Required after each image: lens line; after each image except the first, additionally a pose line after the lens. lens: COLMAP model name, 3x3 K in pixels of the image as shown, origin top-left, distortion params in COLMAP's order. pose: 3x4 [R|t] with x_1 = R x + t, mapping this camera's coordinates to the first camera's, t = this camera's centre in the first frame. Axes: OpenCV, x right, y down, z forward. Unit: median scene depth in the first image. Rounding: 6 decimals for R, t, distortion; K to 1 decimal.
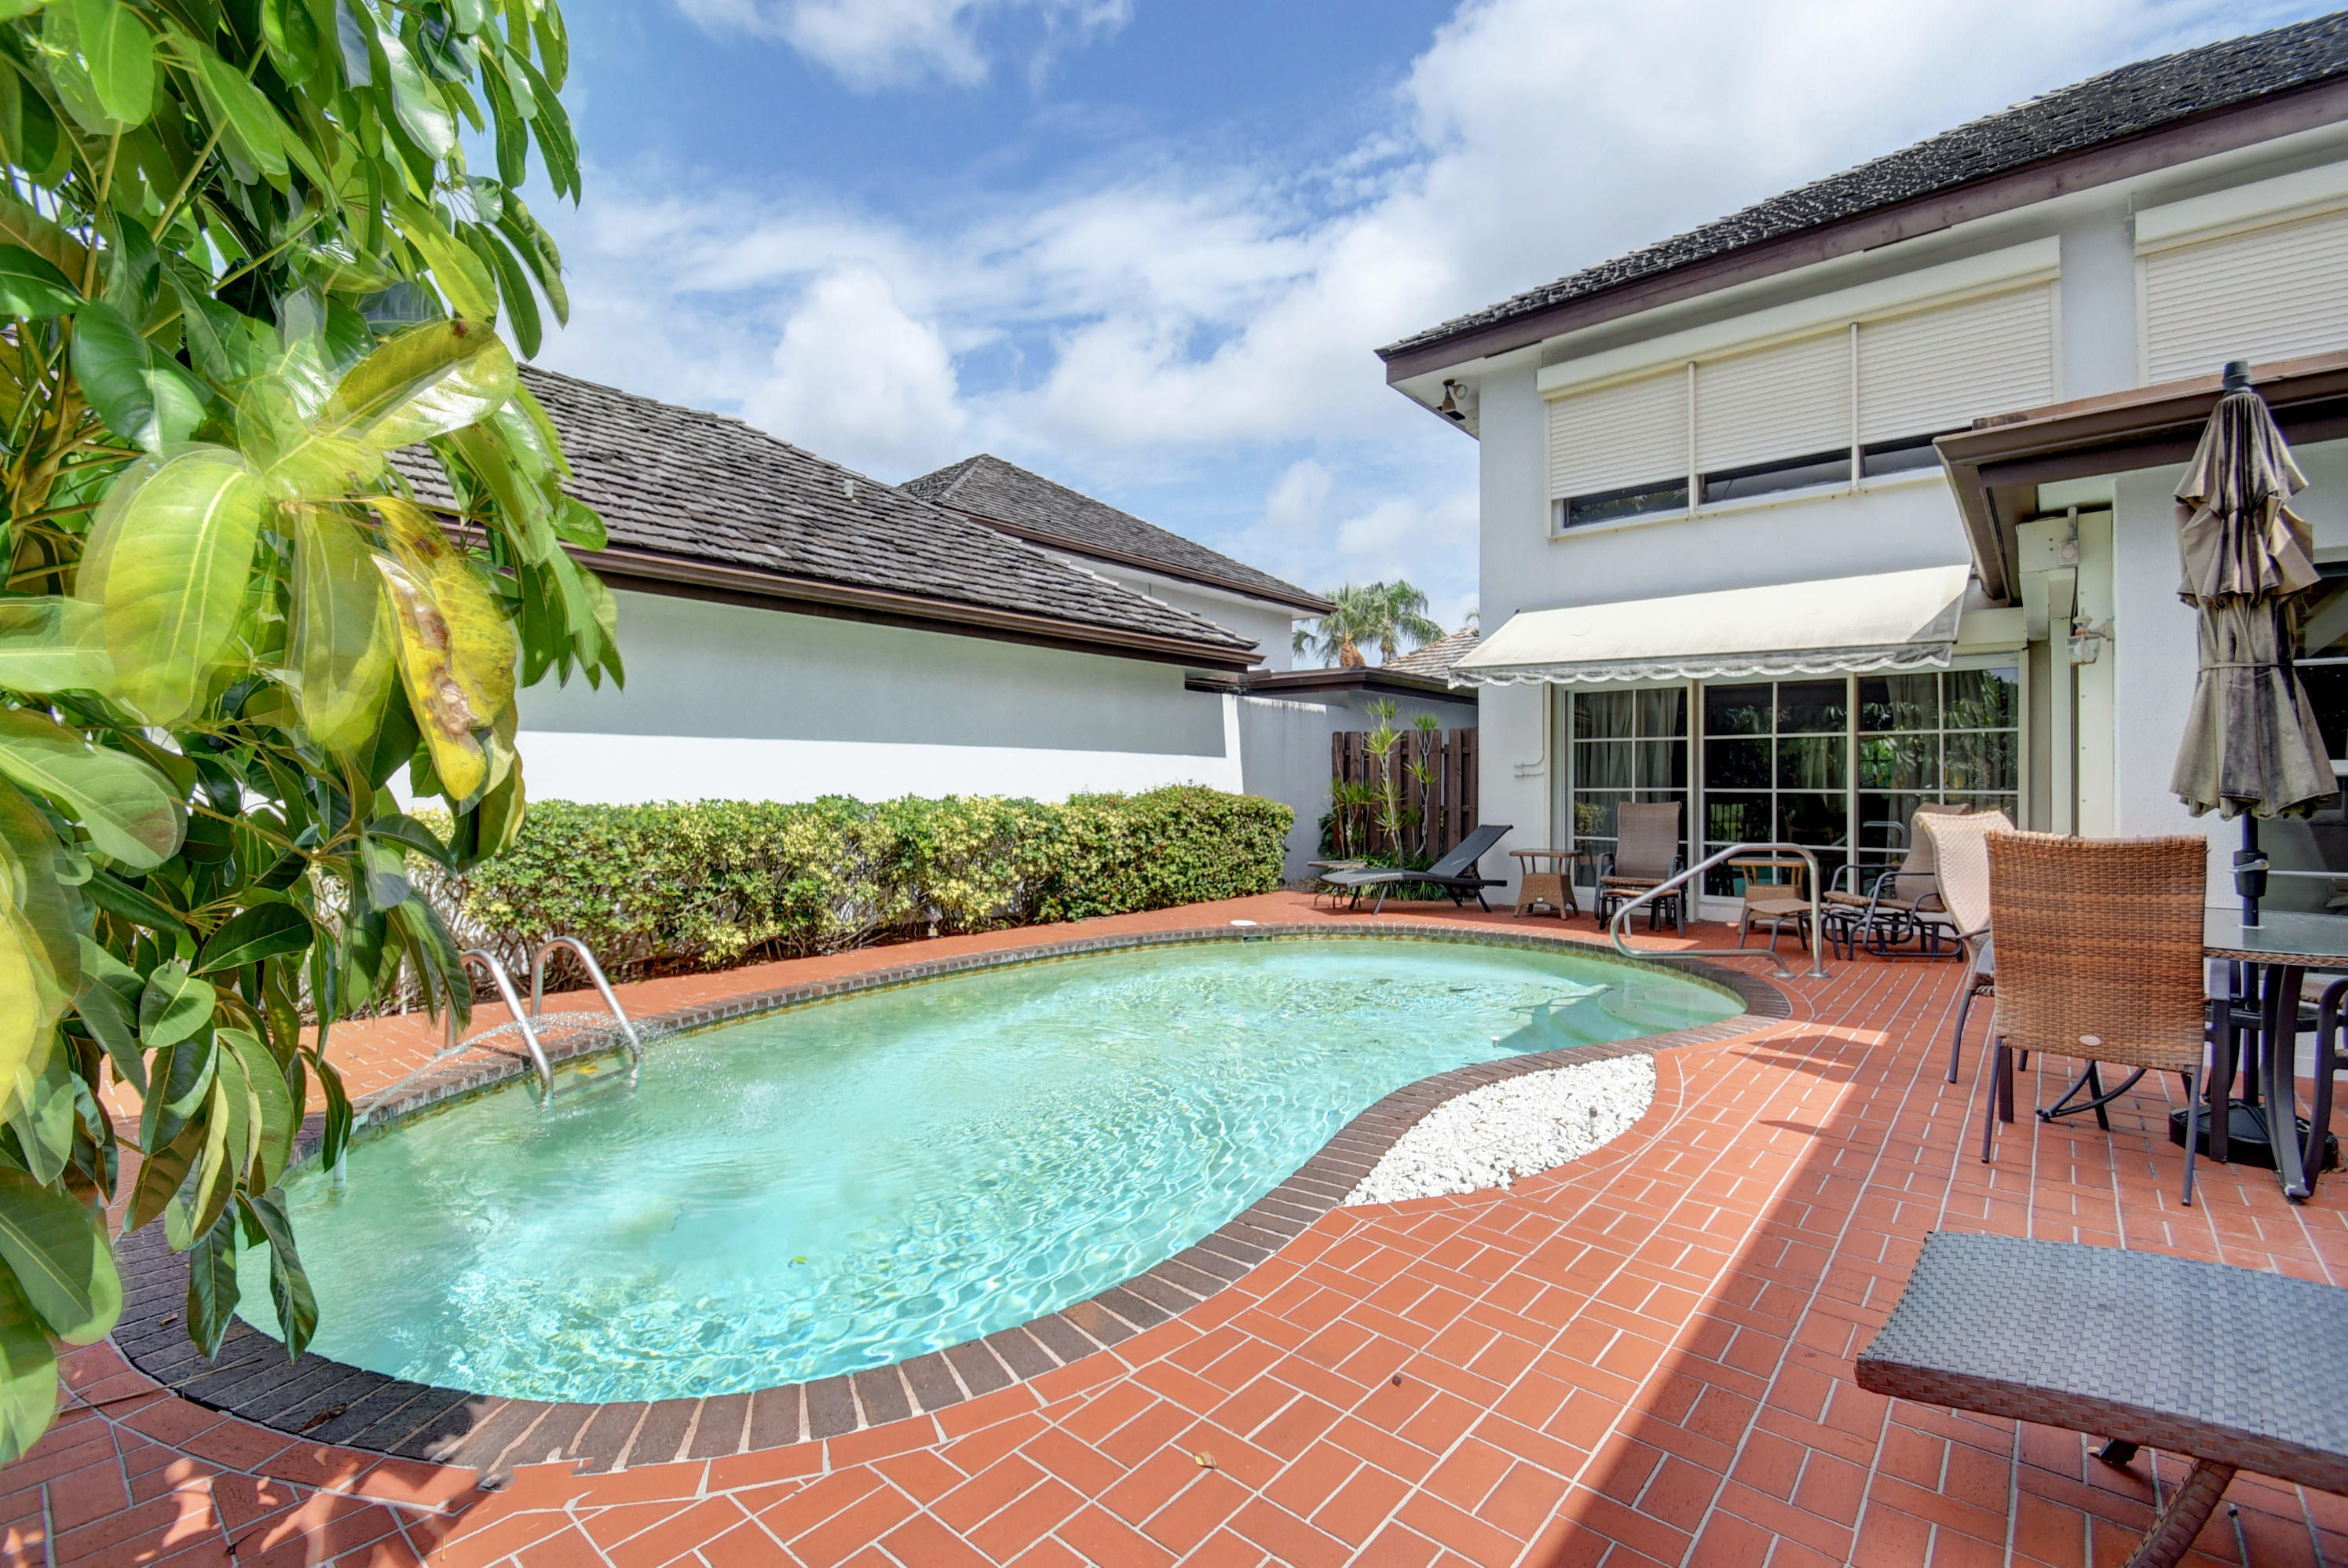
lens RADIAL K [[1031.7, 0, 1164.3], [0, 1031.7, 777.5], [0, 0, 1]] dist [-0.008254, 0.000197]
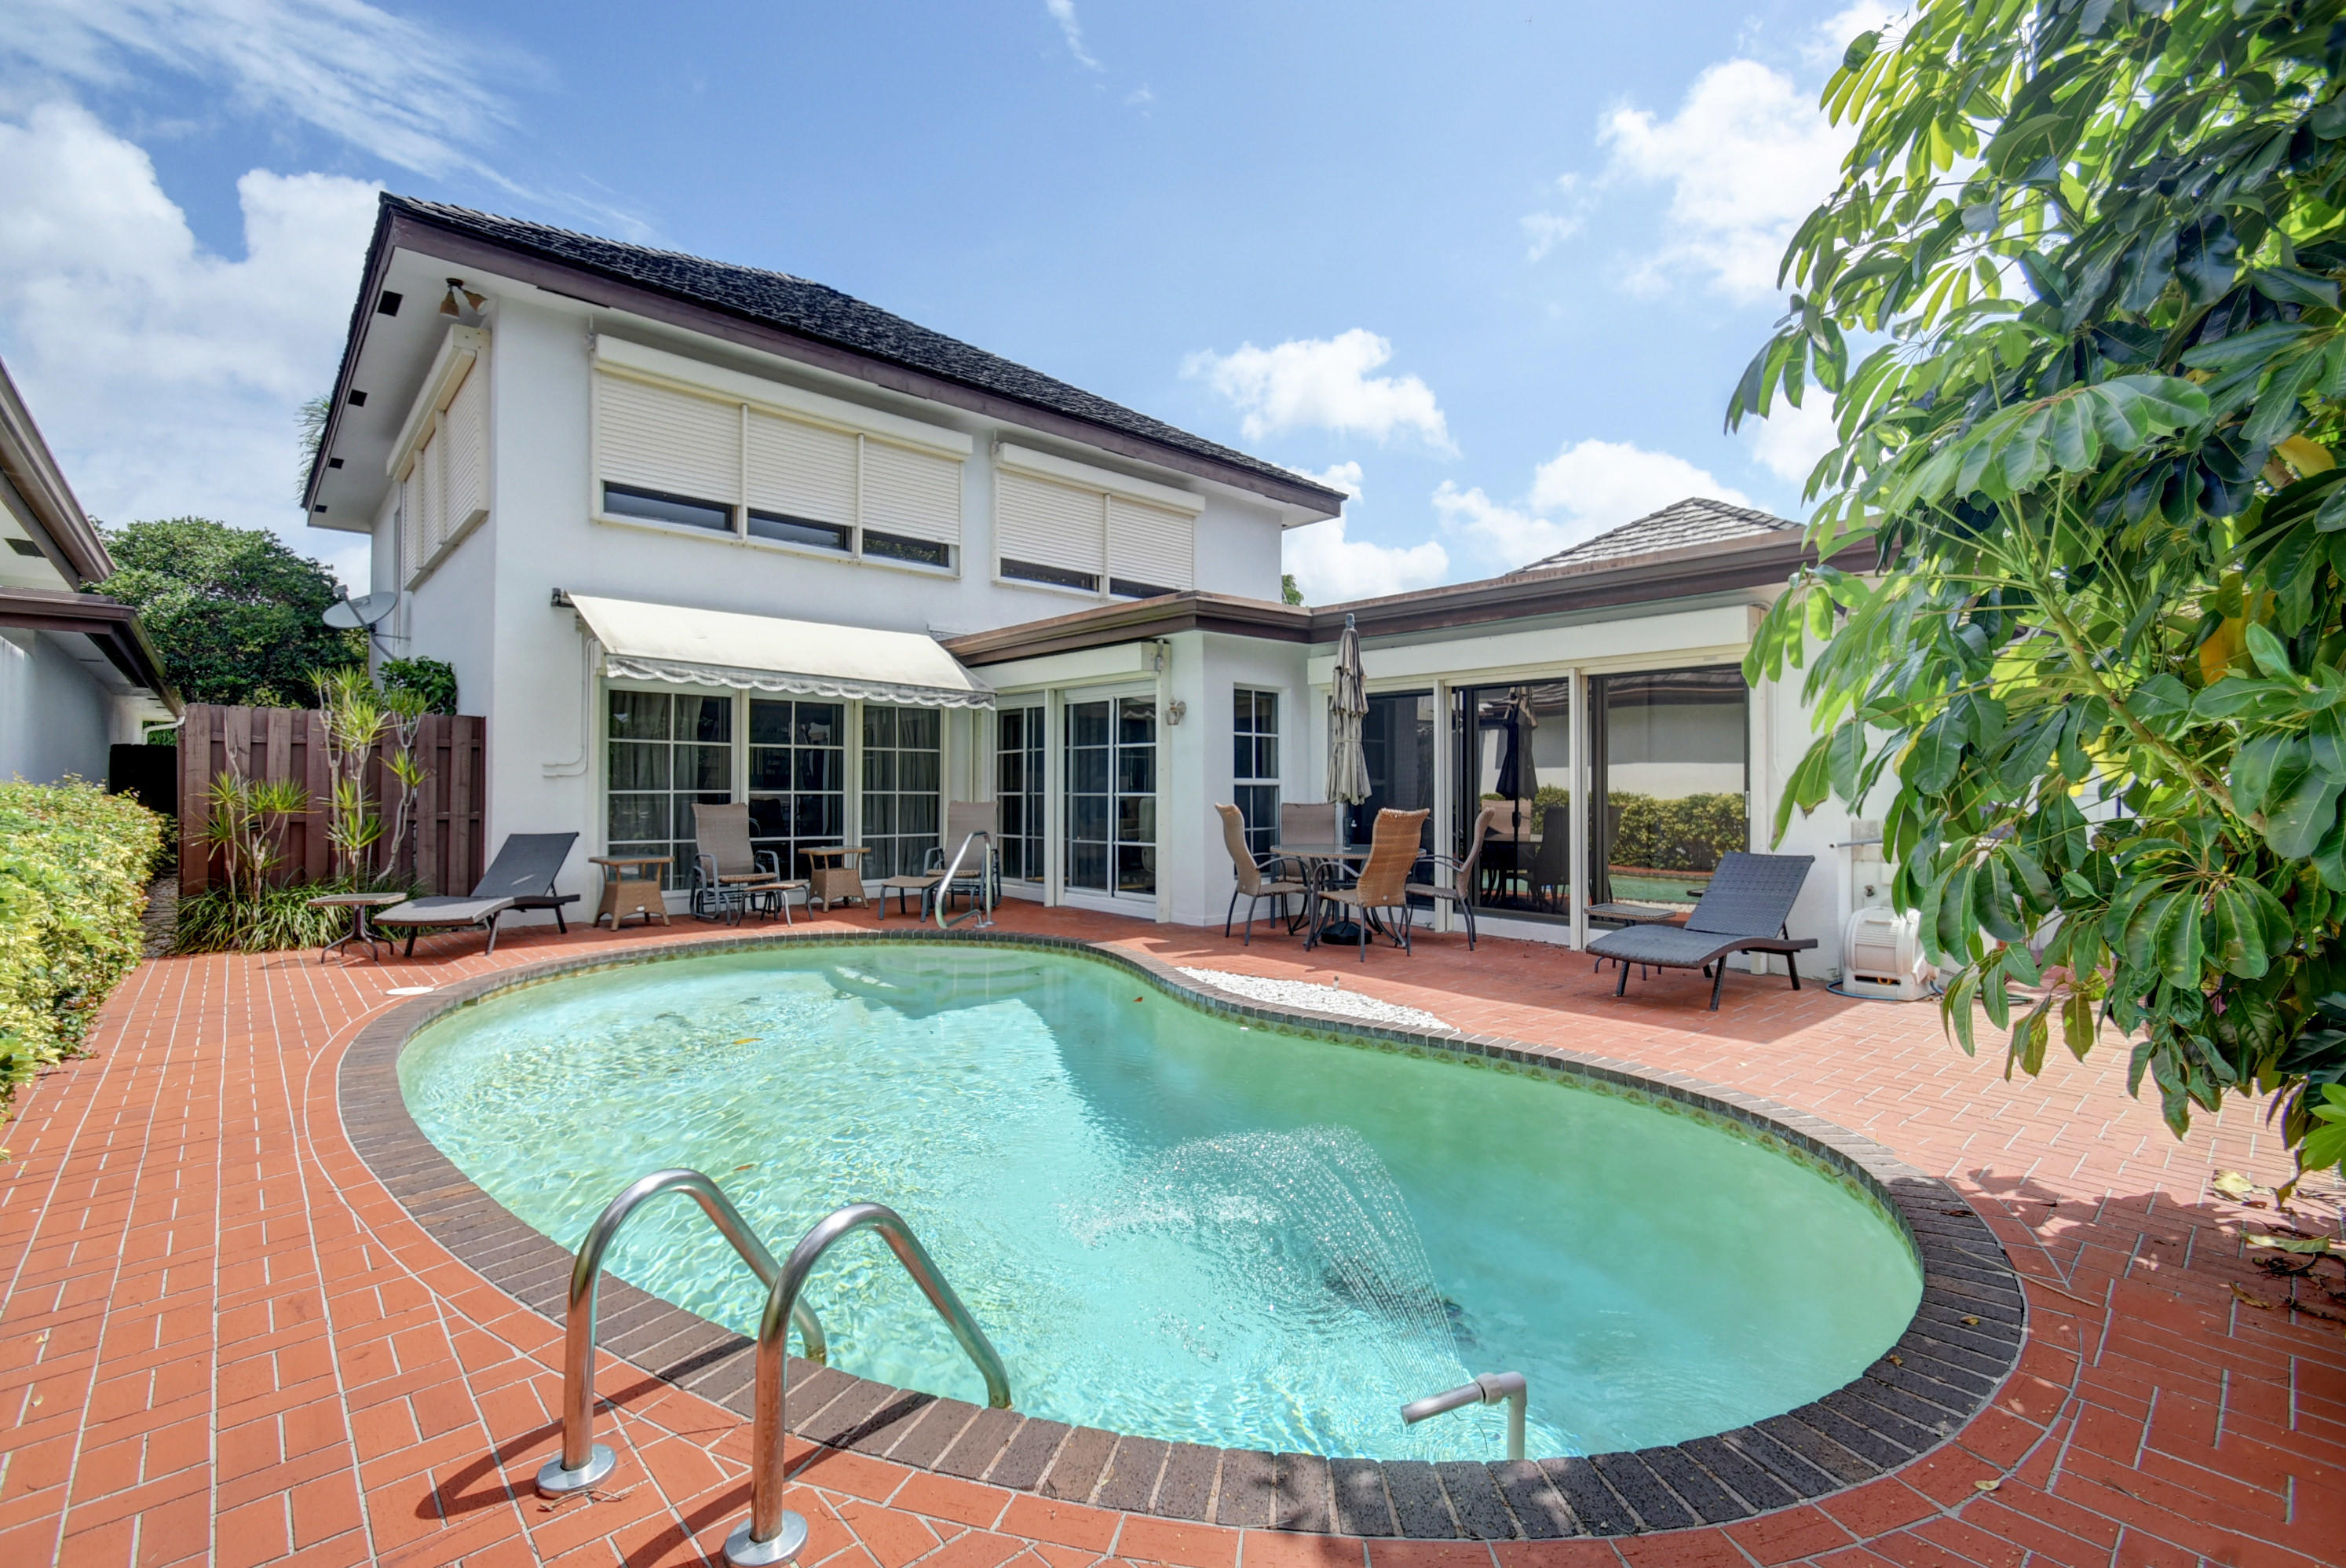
lens RADIAL K [[1030.9, 0, 1163.3], [0, 1030.9, 777.5], [0, 0, 1]] dist [-0.008254, 0.000197]
pose [[0.119796, 0.012082, 0.992725, -0.536828], [-0.011225, 0.999879, -0.010815, 0.003271], [-0.992735, -0.009848, 0.119917, 0.432900]]
